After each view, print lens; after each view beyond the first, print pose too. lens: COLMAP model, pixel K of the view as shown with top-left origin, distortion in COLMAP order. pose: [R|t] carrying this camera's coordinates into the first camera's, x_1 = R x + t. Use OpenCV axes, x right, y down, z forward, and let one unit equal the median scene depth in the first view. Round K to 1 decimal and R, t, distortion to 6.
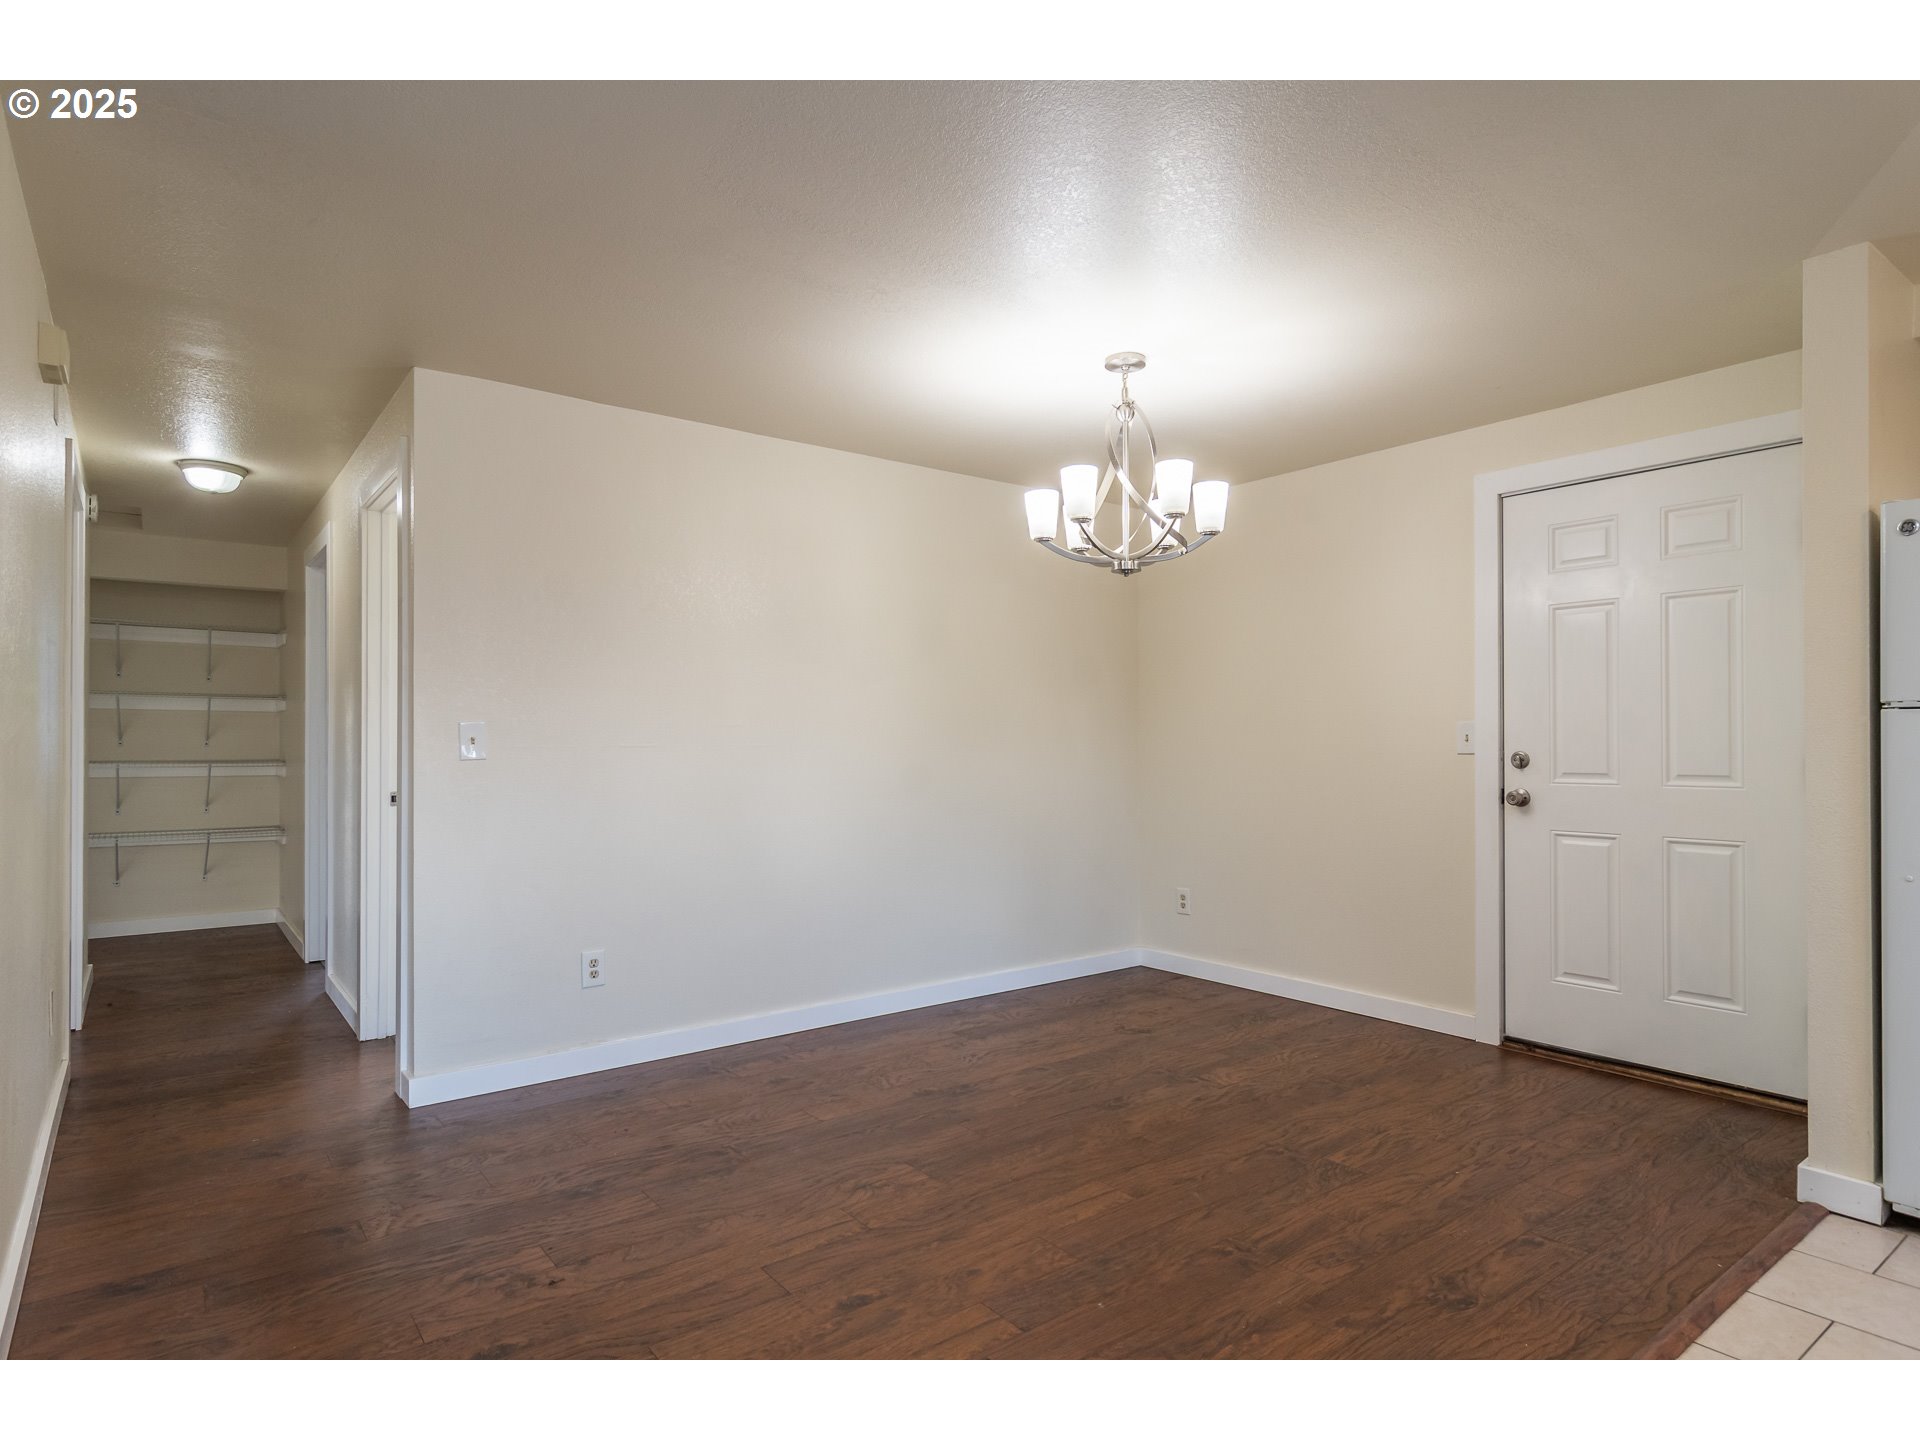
lens RADIAL K [[1041.9, 0, 958.1], [0, 1041.9, 733.3], [0, 0, 1]] dist [0.001989, -0.002120]
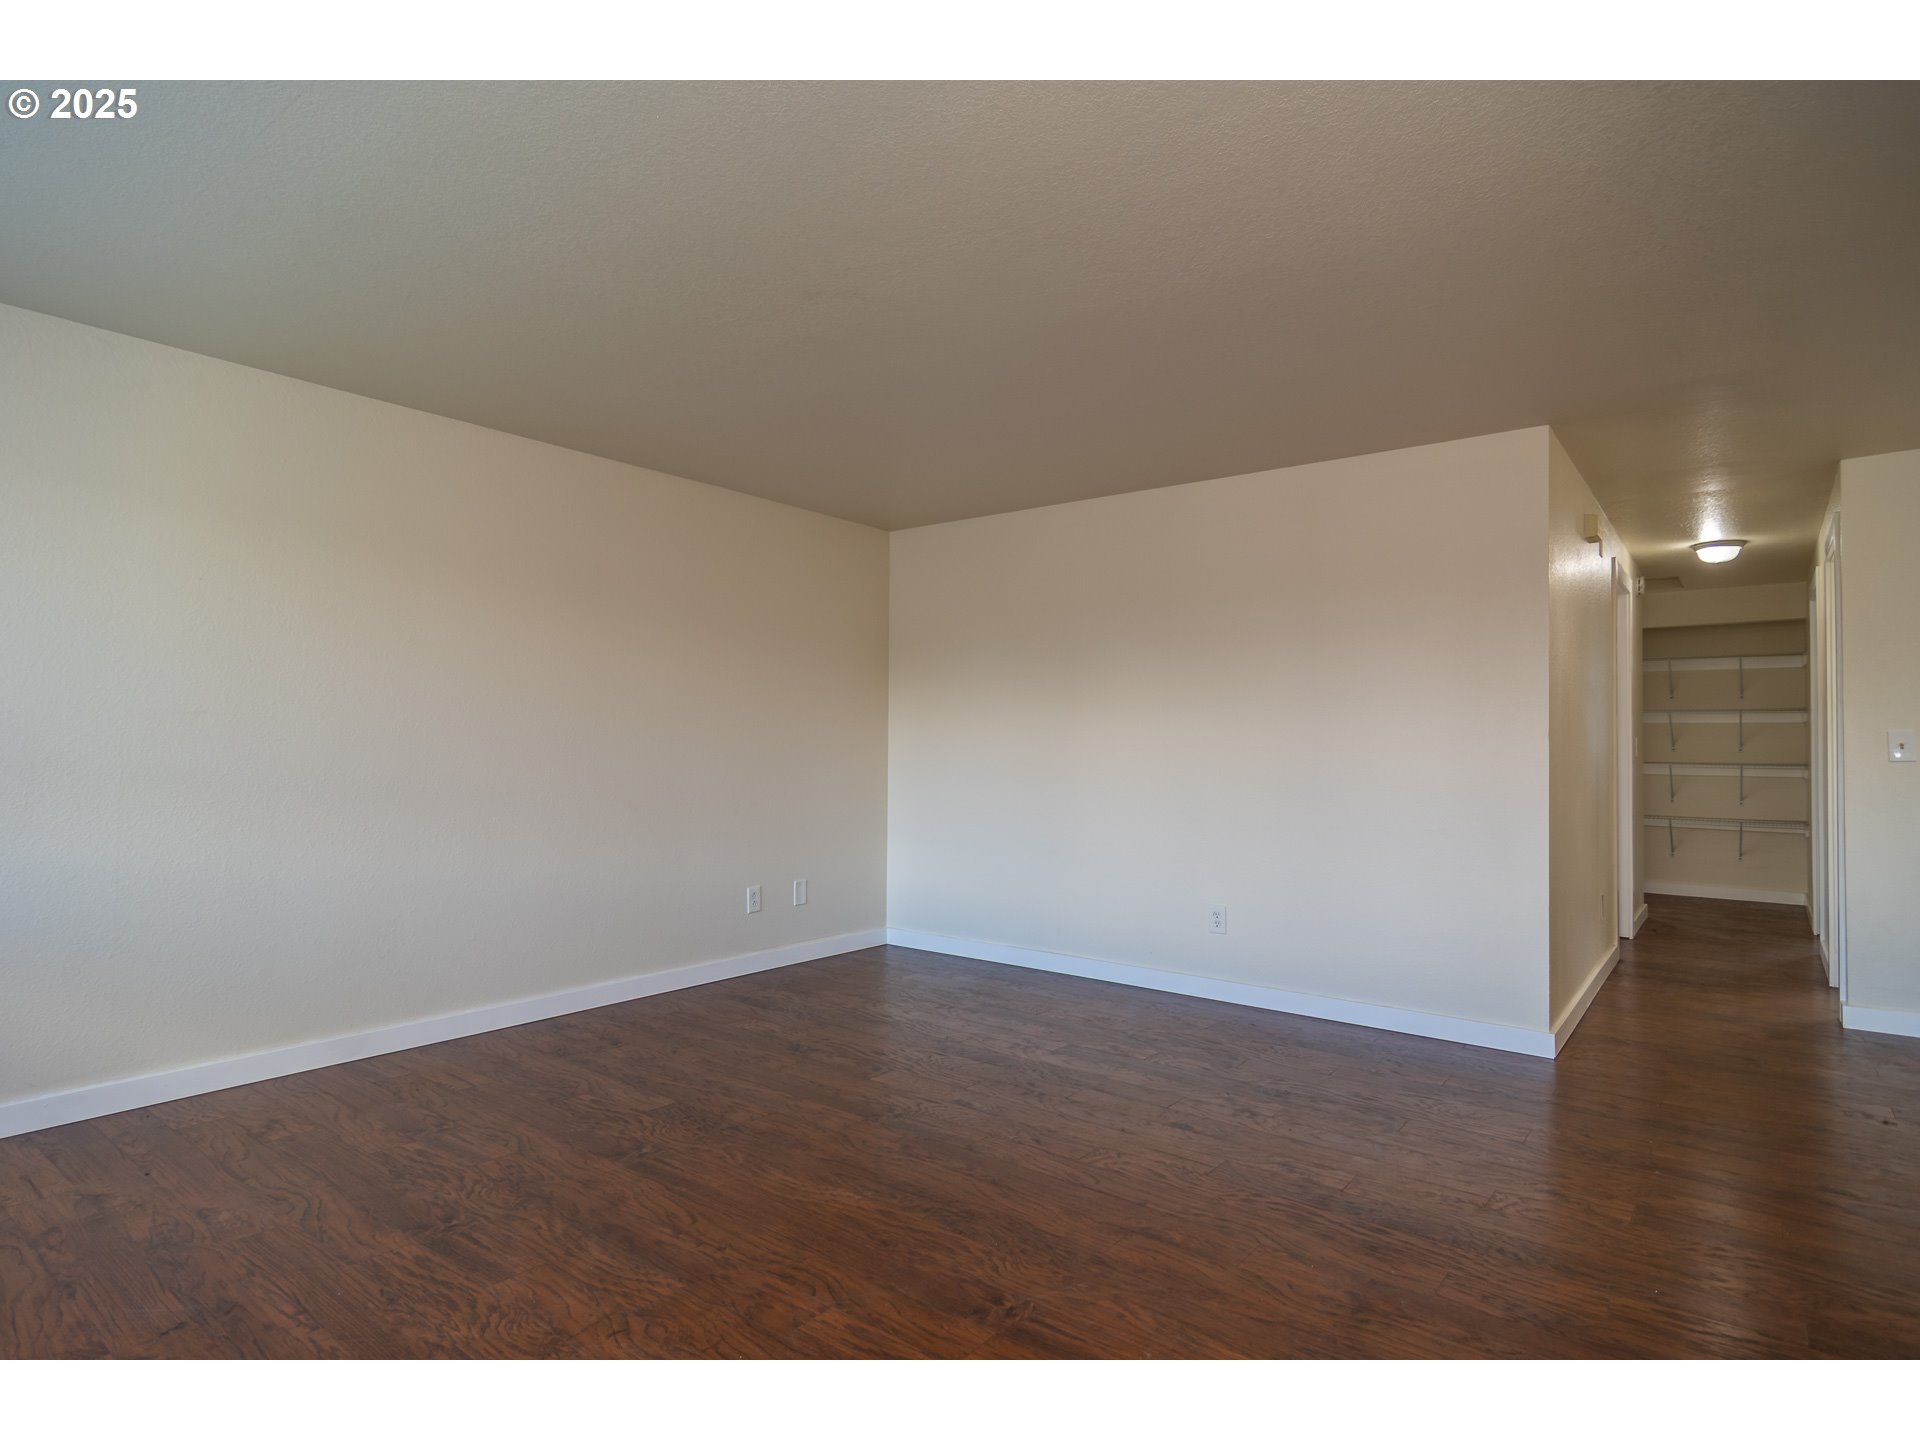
lens RADIAL K [[1041.9, 0, 951.3], [0, 1041.9, 734.3], [0, 0, 1]] dist [0.001989, -0.002120]
pose [[0.251423, -0.007772, -0.967846, 0.250773], [-0.002137, 0.999961, -0.008585, 0.004243], [0.967875, 0.004227, 0.251396, -0.223028]]
